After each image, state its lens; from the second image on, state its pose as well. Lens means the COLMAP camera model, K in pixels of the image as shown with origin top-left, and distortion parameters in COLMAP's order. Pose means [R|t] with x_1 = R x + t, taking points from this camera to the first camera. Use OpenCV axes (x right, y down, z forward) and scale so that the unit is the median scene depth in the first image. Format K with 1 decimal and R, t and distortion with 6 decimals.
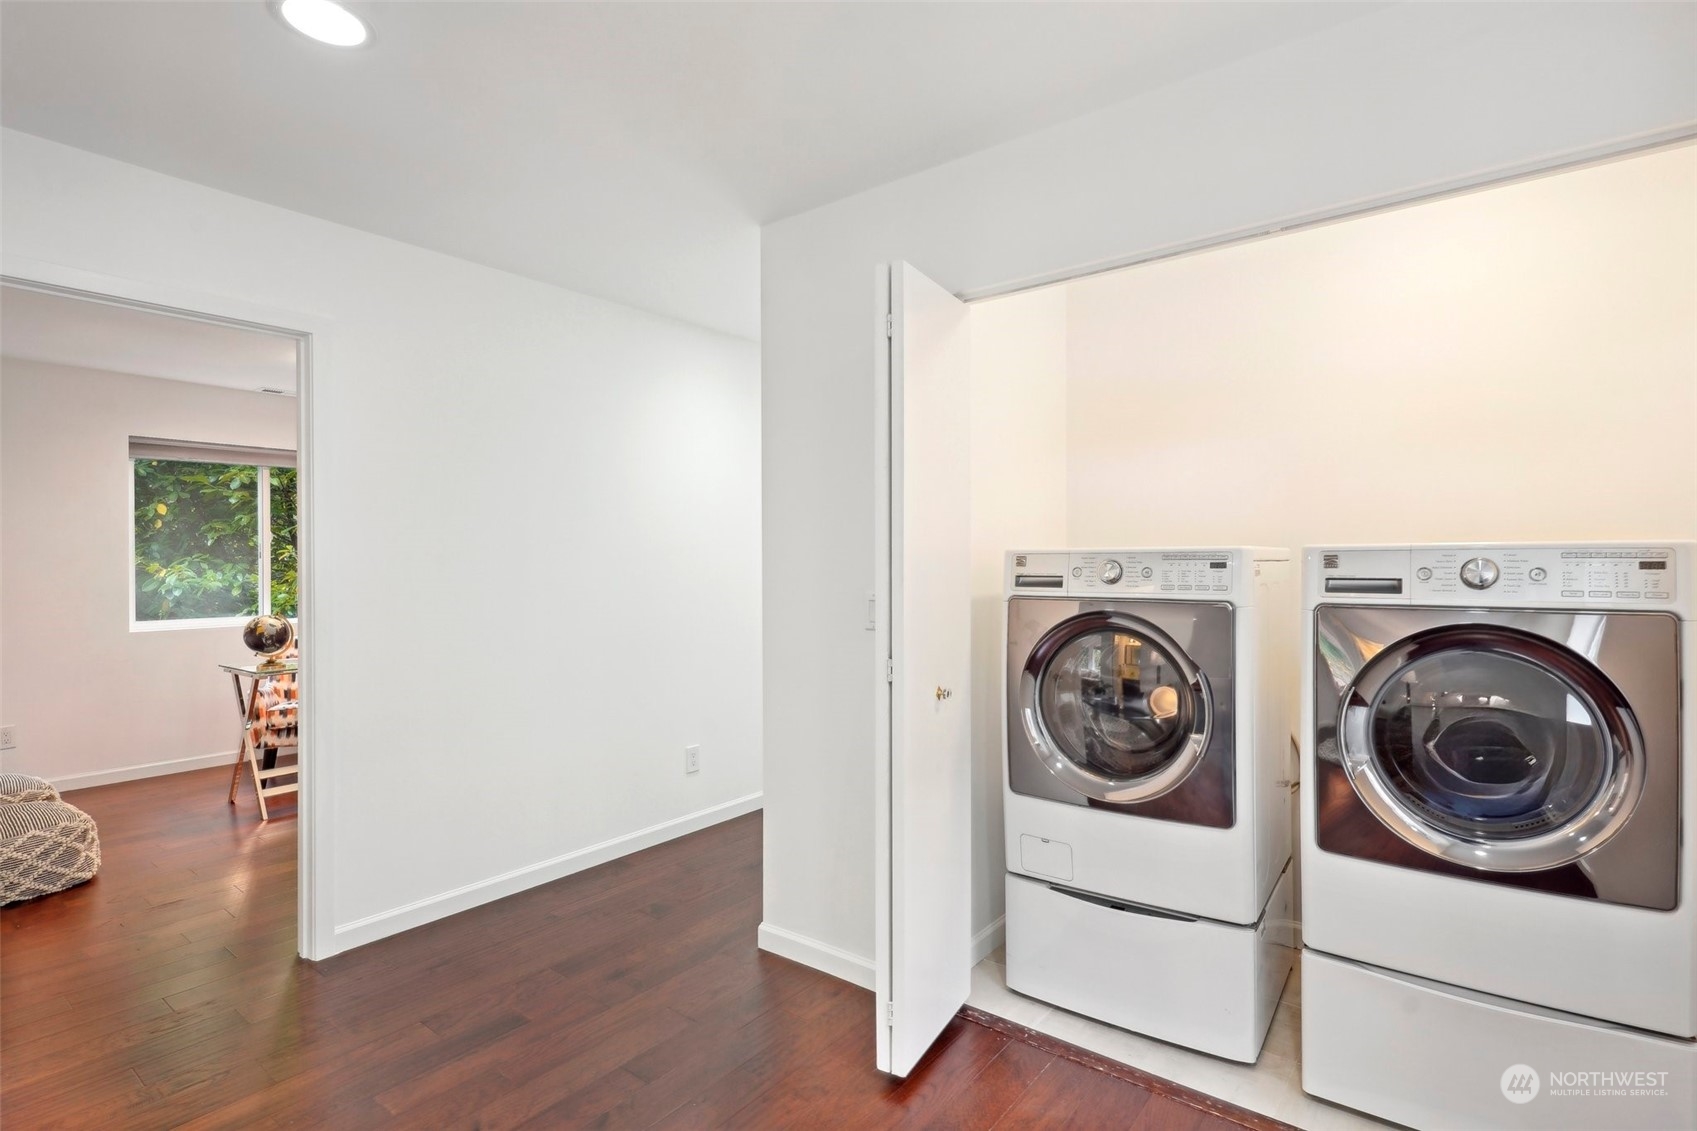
lens RADIAL K [[830.9, 0, 853.7], [0, 830.9, 562.2], [0, 0, 1]] dist [-0.001793, 0.000438]
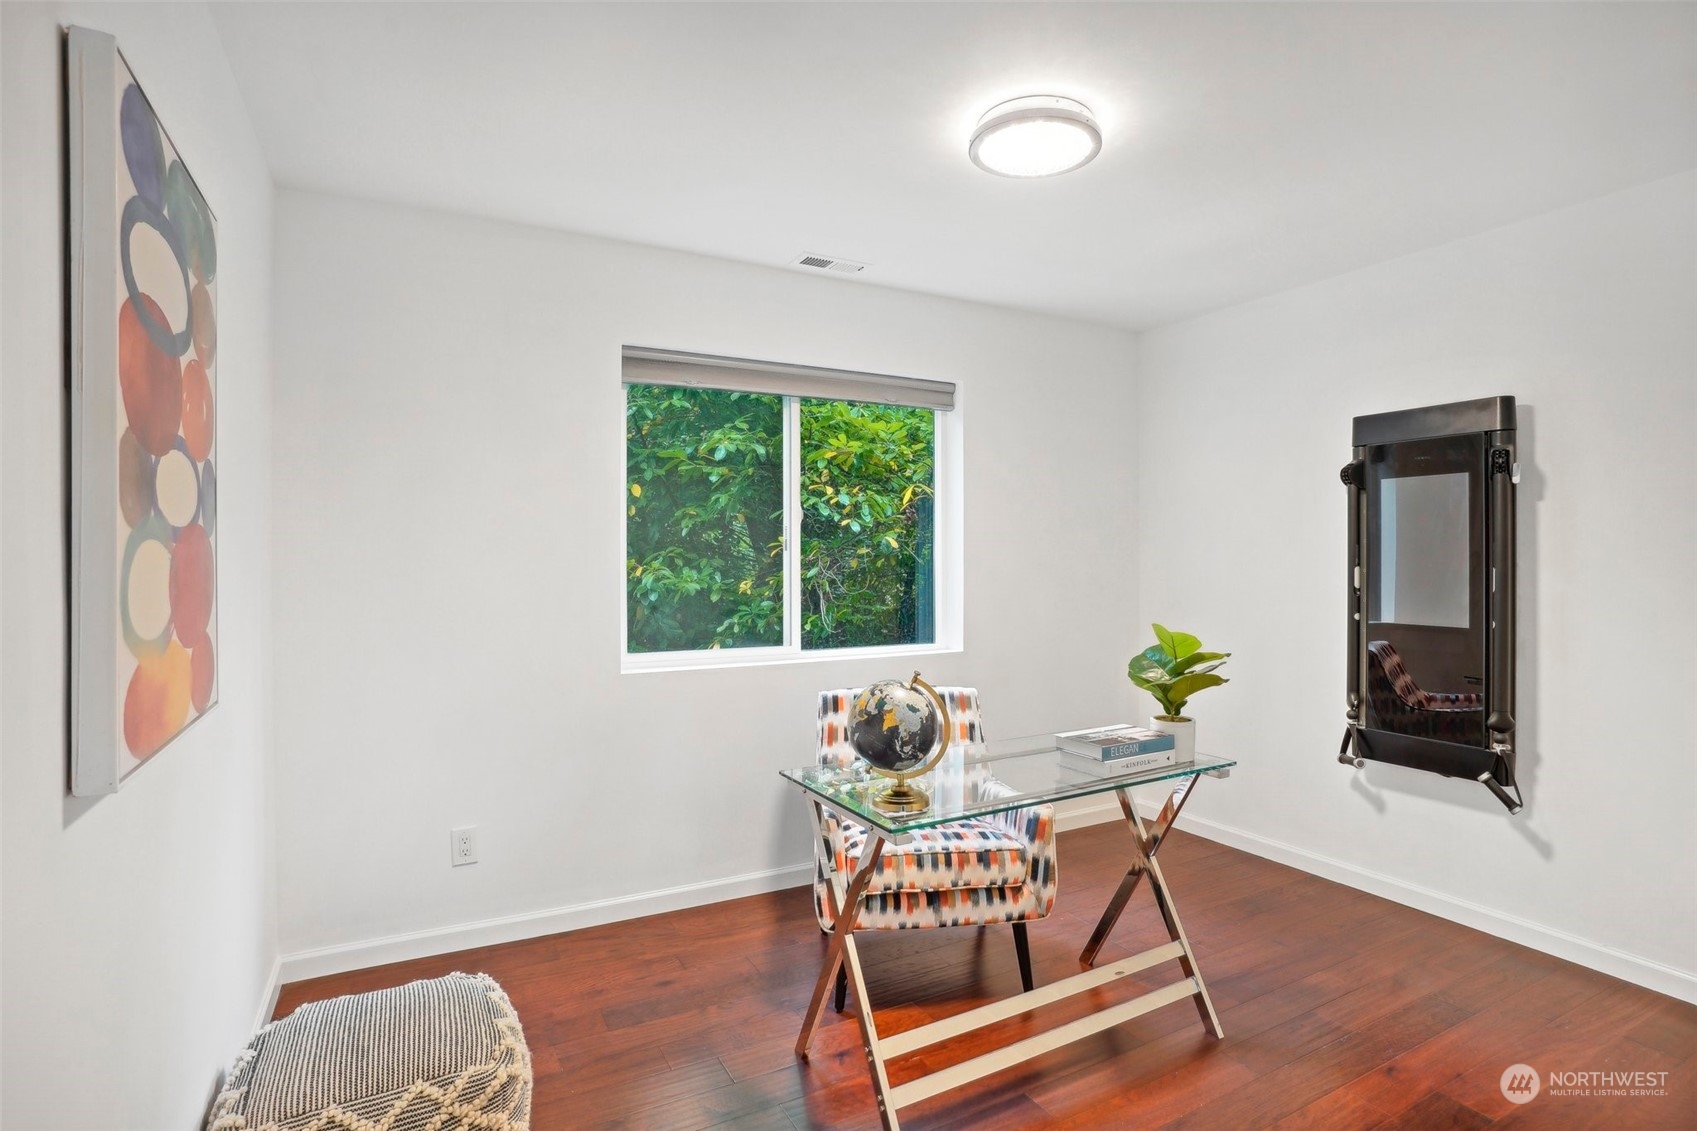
lens RADIAL K [[816.3, 0, 848.5], [0, 816.3, 565.5], [0, 0, 1]] dist [-0.001518, -0.000037]
pose [[0.919360, 0.009378, -0.393306, -0.346193], [-0.006068, 0.999935, 0.009658, -0.001035], [0.393371, -0.006492, 0.919357, 0.368574]]
